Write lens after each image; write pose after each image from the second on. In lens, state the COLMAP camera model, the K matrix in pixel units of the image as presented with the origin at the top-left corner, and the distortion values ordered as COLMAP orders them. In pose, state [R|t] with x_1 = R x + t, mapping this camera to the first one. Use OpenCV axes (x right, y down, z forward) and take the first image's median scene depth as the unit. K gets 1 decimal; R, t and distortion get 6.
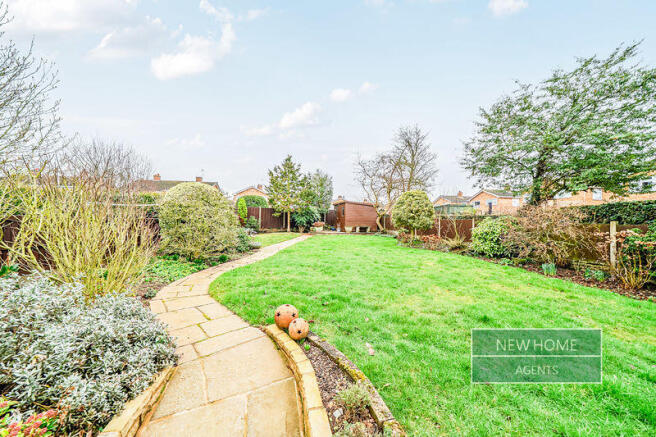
lens RADIAL K [[225.2, 0, 327.0], [0, 225.2, 221.4], [0, 0, 1]] dist [0.001627, -0.000037]
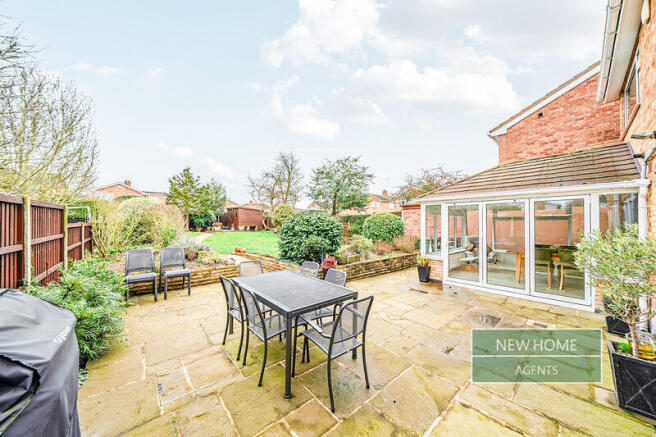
lens RADIAL K [[225.2, 0, 327.9], [0, 225.2, 221.1], [0, 0, 1]] dist [0.001627, -0.000037]
pose [[0.877228, -0.001334, 0.480073, -0.091099], [0.002512, 0.999995, -0.001812, -0.002991], [-0.480068, 0.002795, 0.877227, -0.409273]]
